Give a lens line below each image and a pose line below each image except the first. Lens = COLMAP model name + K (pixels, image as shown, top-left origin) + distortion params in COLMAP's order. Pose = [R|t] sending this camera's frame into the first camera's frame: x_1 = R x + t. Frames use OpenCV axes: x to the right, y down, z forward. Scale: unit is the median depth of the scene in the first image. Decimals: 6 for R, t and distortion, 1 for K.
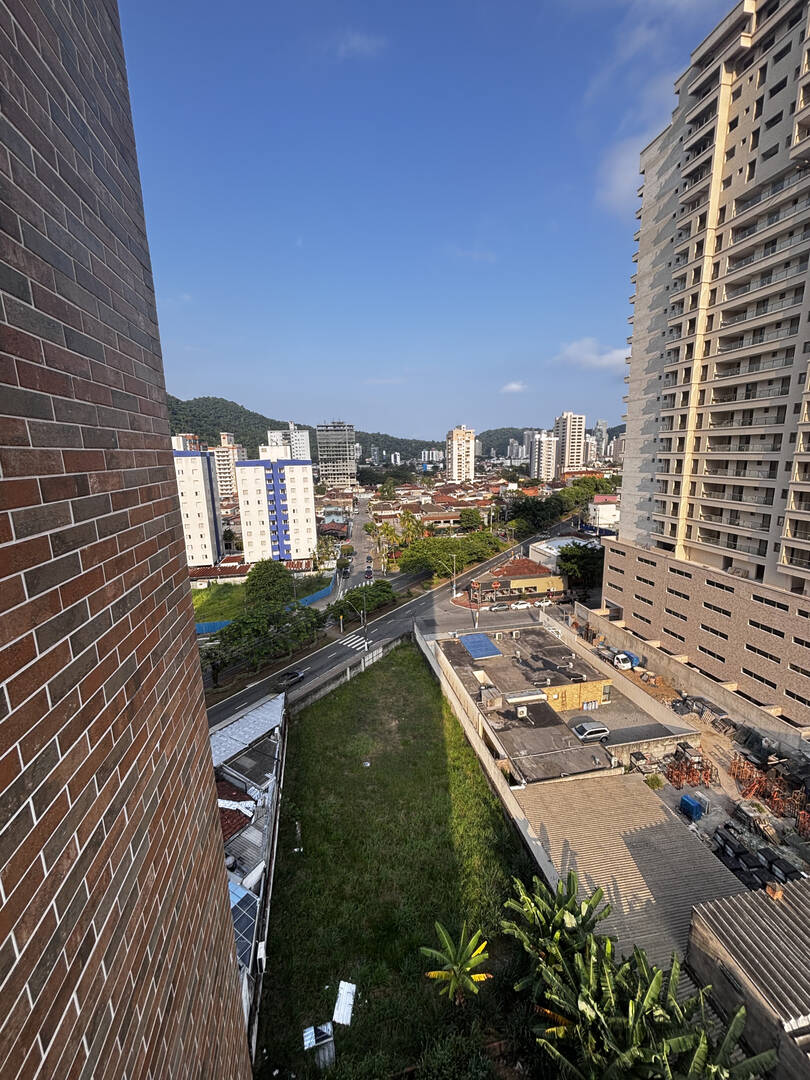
lens RADIAL K [[433.5, 0, 411.3], [0, 433.5, 535.4], [0, 0, 1]] dist [0.004625, -0.000239]
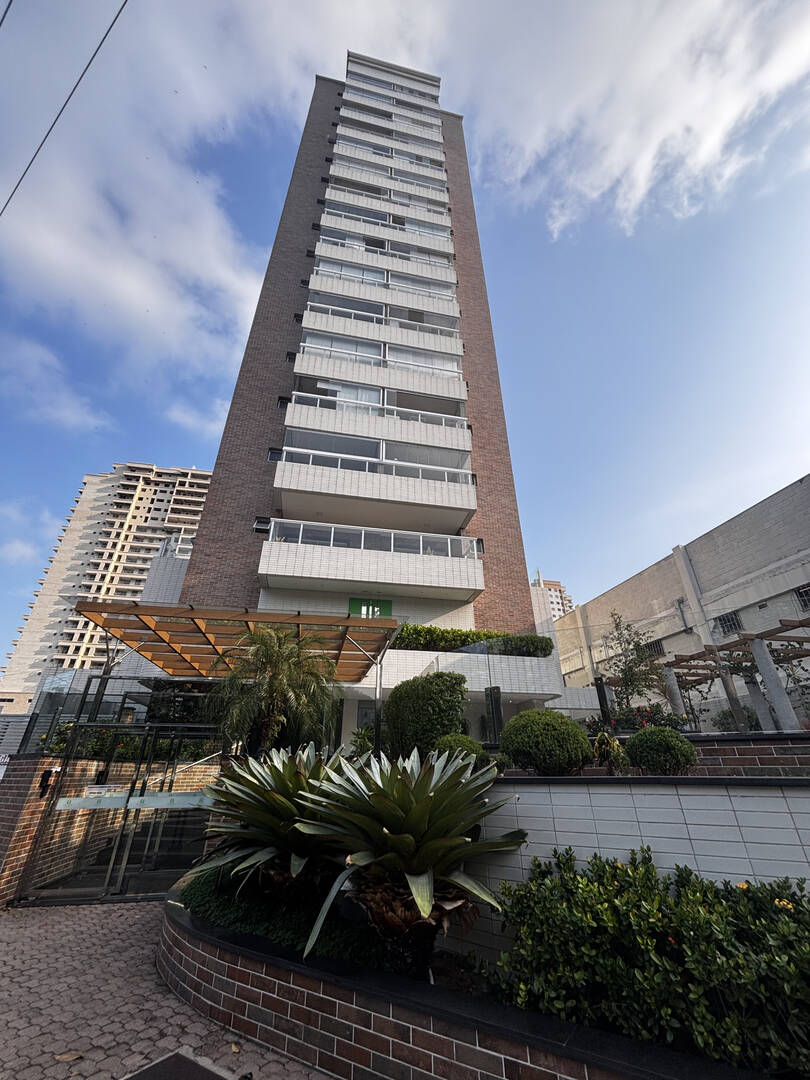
lens RADIAL K [[433.5, 0, 406.5], [0, 433.5, 539.5], [0, 0, 1]] dist [0.004625, -0.000239]
pose [[0.001954, 0.492932, 0.870066, -1.201592], [0.193442, 0.853447, -0.483951, 0.669733], [-0.981110, 0.169253, -0.093686, -0.166400]]
